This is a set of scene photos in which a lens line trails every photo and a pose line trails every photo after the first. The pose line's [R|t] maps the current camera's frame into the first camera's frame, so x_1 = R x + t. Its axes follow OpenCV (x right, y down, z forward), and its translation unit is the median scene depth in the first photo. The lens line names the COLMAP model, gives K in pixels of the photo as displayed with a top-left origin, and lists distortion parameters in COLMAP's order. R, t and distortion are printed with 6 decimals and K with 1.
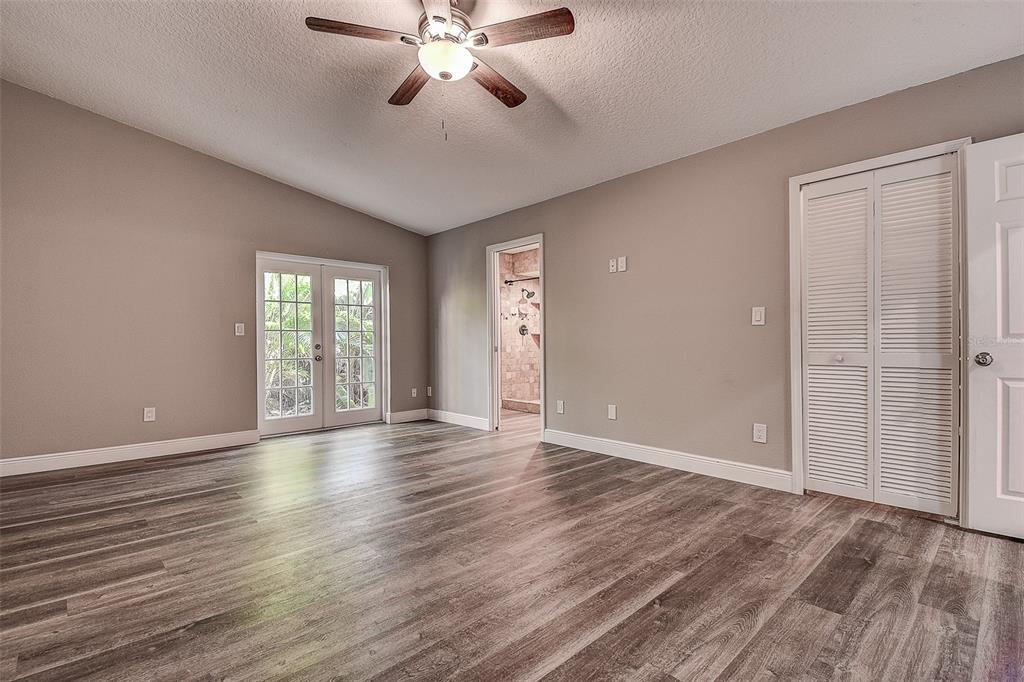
lens RADIAL K [[469.6, 0, 511.6], [0, 469.6, 343.7], [0, 0, 1]] dist [0.027775, -0.020607]
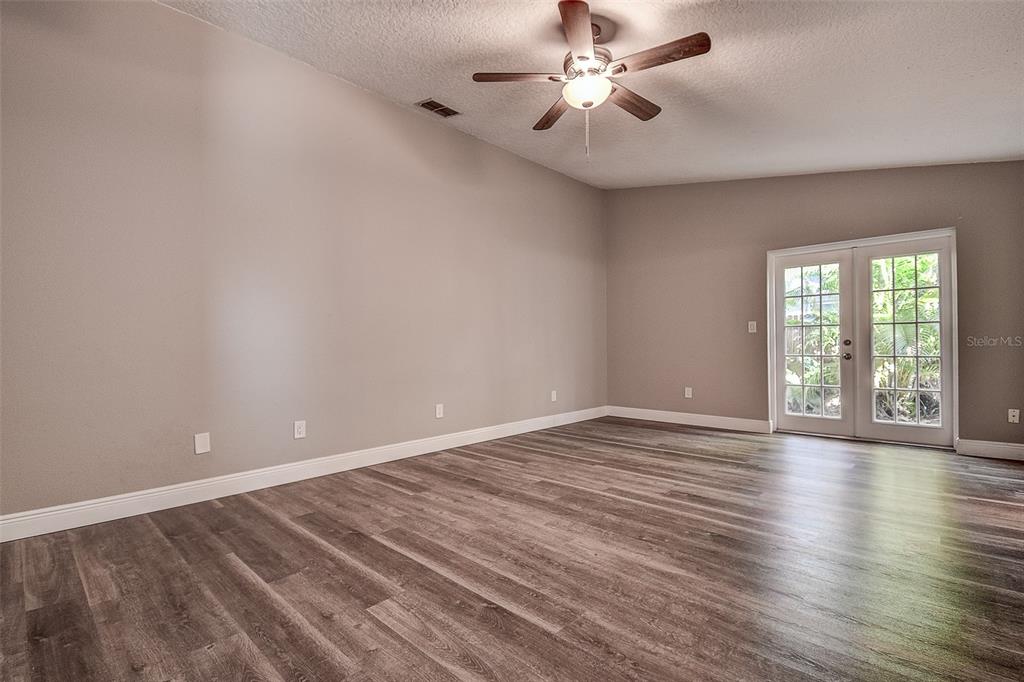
lens RADIAL K [[469.6, 0, 511.6], [0, 469.6, 343.7], [0, 0, 1]] dist [0.027775, -0.020607]
pose [[0.061006, 0.005404, -0.998123, 0.869654], [0.008704, 0.999944, 0.005946, -0.004503], [0.998099, -0.009050, 0.060956, 0.664099]]
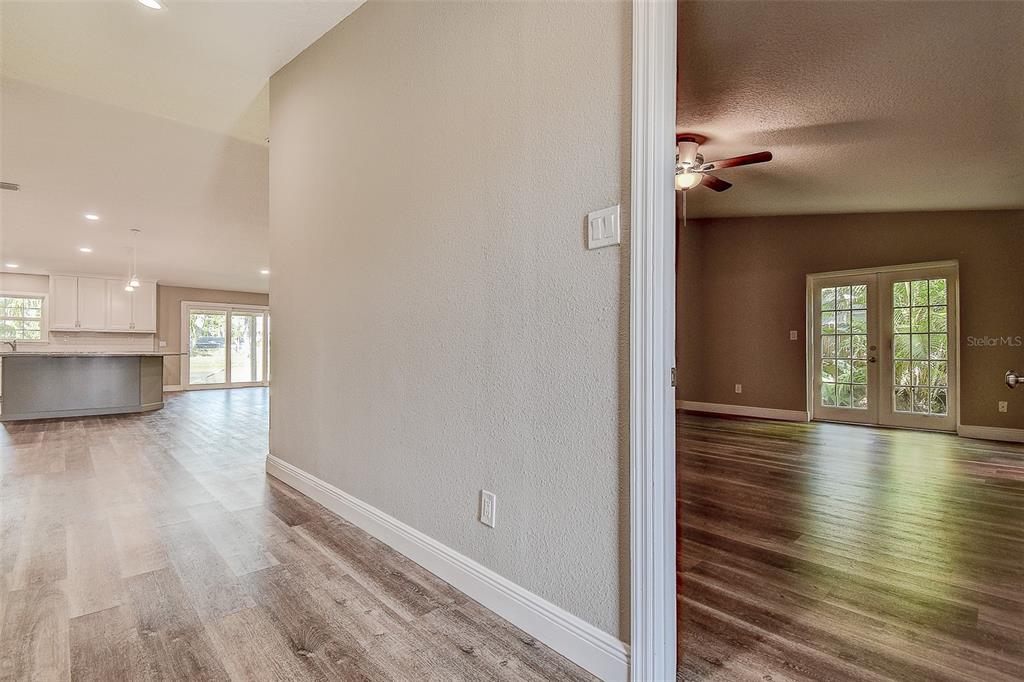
lens RADIAL K [[469.6, 0, 511.6], [0, 469.6, 343.7], [0, 0, 1]] dist [0.027775, -0.020607]
pose [[0.004596, -0.001288, -0.999989, 1.376610], [-0.001686, 0.999998, -0.001296, -0.004661], [0.999988, 0.001692, 0.004593, 0.334275]]
